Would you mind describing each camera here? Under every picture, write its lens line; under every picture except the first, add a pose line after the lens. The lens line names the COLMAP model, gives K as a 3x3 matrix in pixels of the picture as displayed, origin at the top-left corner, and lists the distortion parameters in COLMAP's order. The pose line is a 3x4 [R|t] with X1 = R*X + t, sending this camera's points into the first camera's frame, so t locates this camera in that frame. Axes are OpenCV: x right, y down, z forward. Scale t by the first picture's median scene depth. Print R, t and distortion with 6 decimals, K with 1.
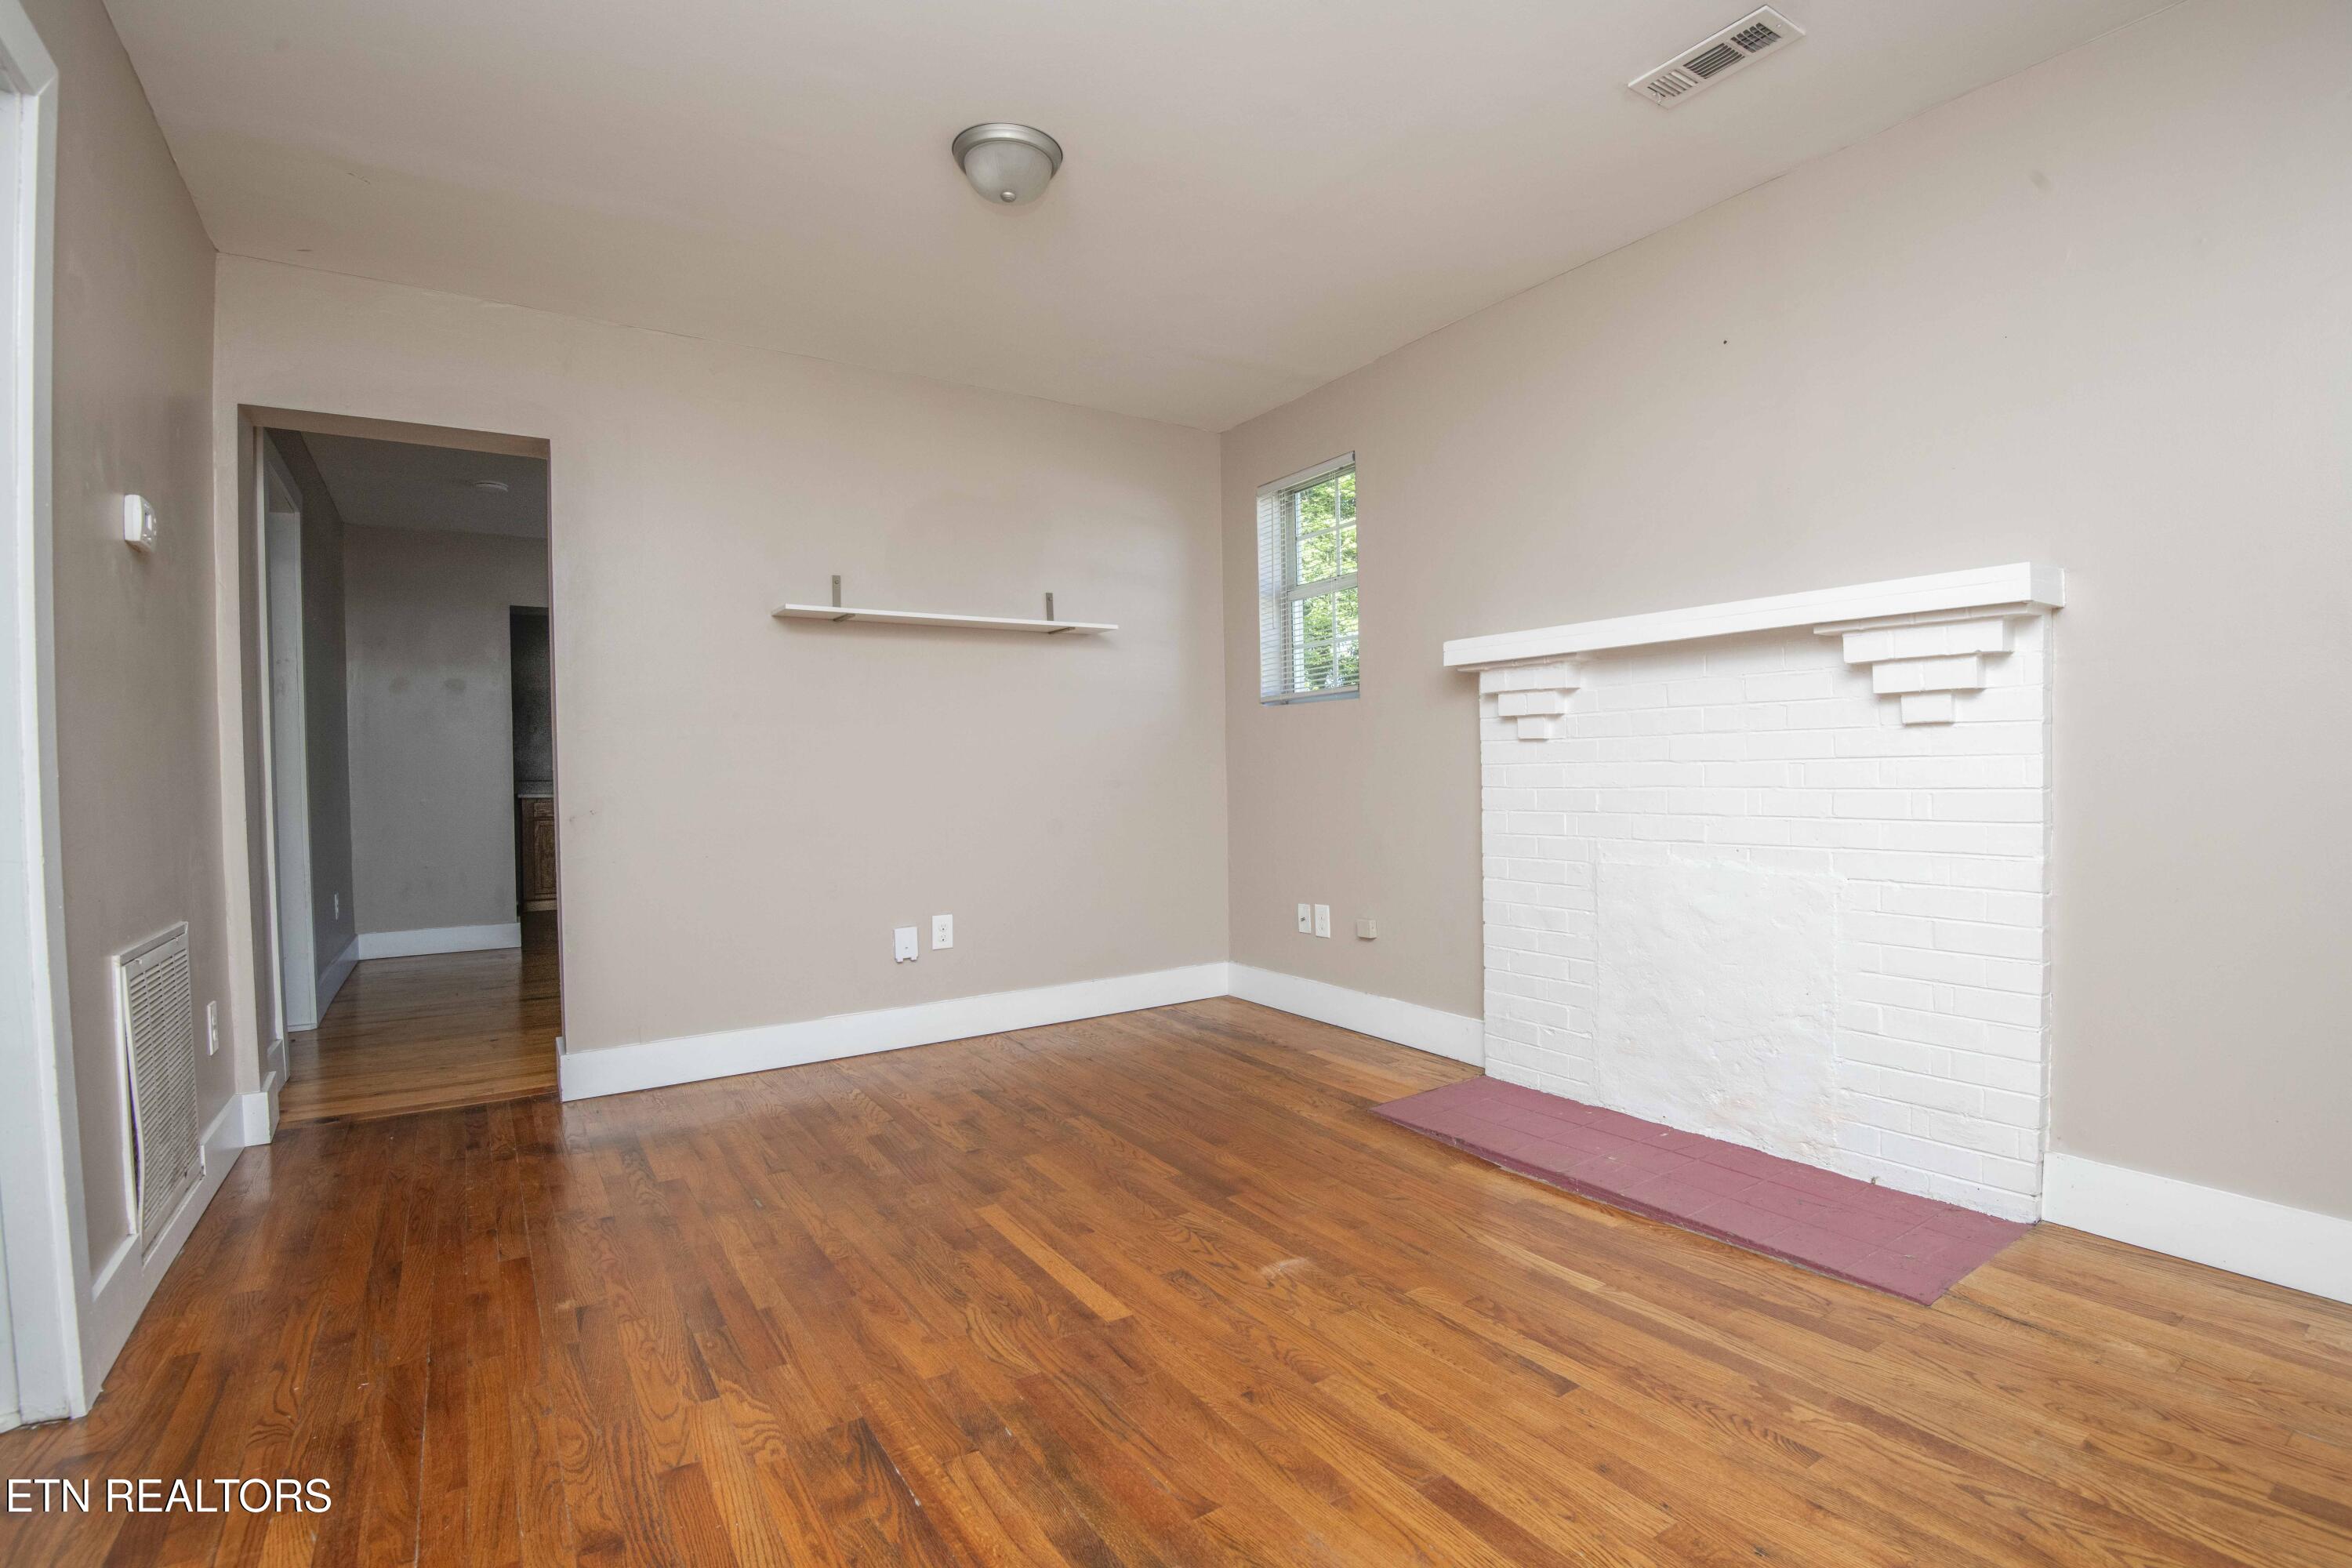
lens RADIAL K [[1089.9, 0, 1185.5], [0, 1089.9, 779.8], [0, 0, 1]] dist [-0.019087, -0.002872]
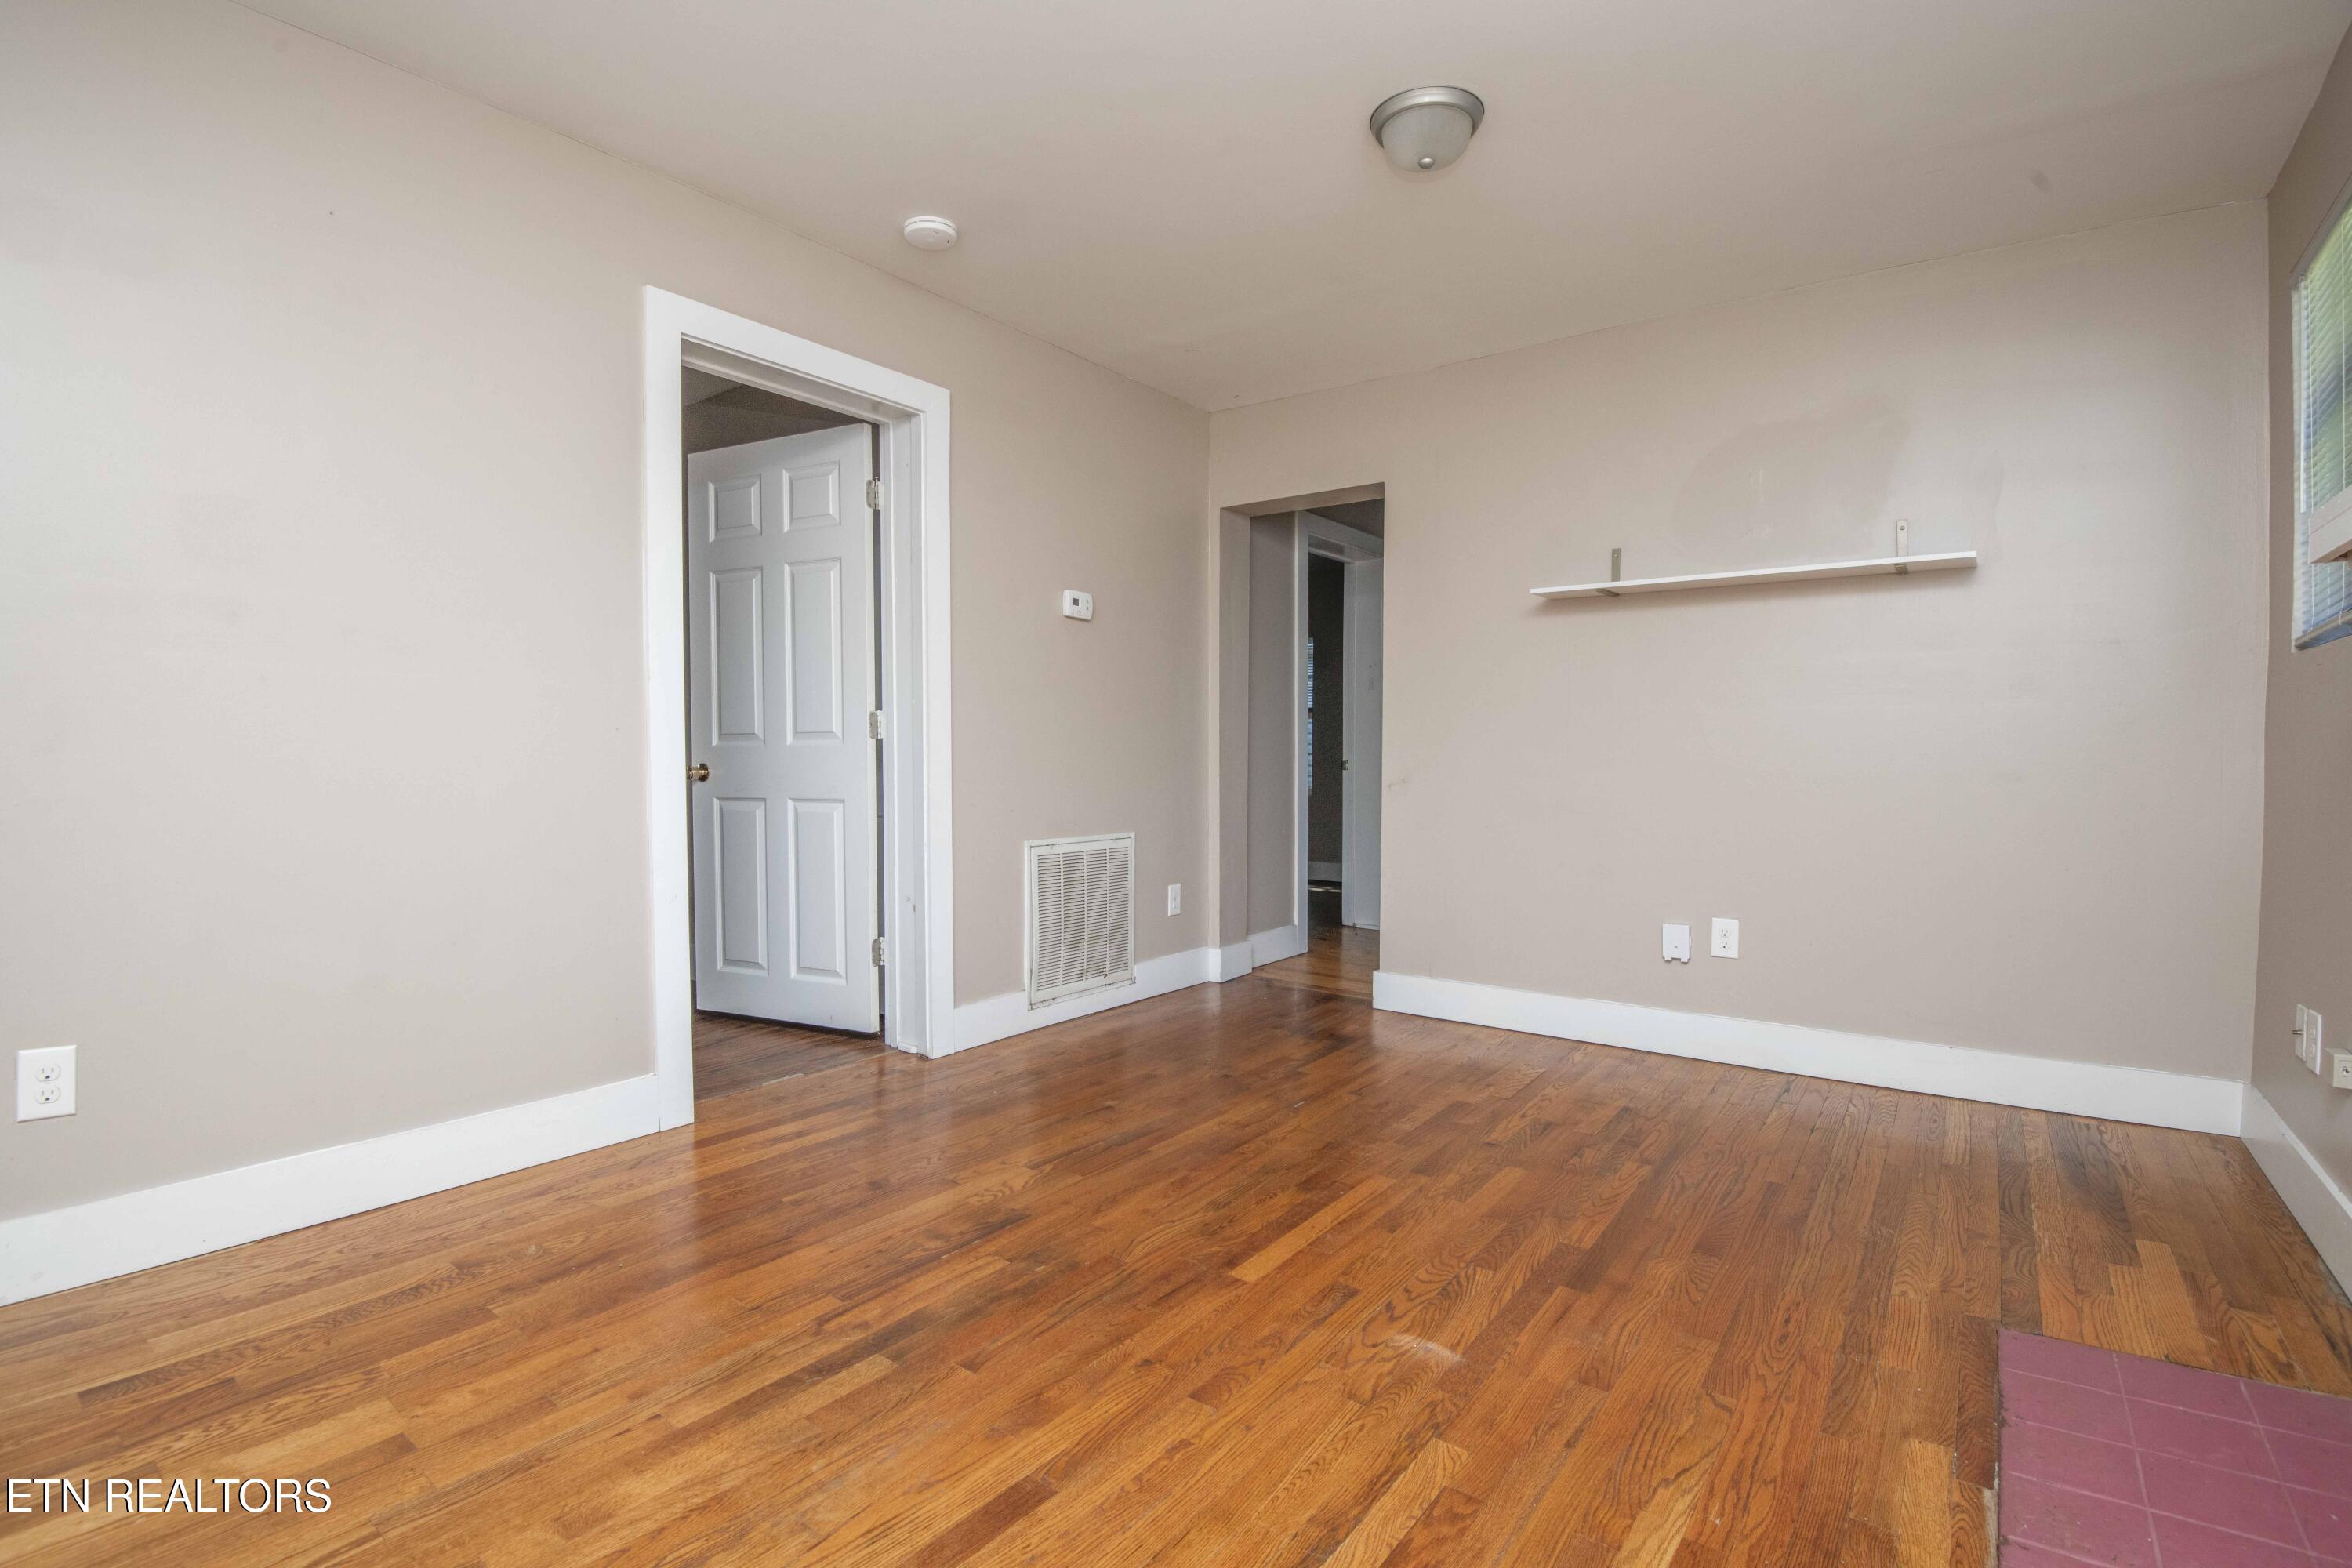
lens RADIAL K [[1089.9, 0, 1186.1], [0, 1089.9, 779.0], [0, 0, 1]] dist [-0.019087, -0.002872]
pose [[0.340720, 0.042480, -0.939205, 0.640478], [-0.022199, 0.999064, 0.037134, -0.014989], [0.939903, 0.008197, 0.341344, 0.430494]]
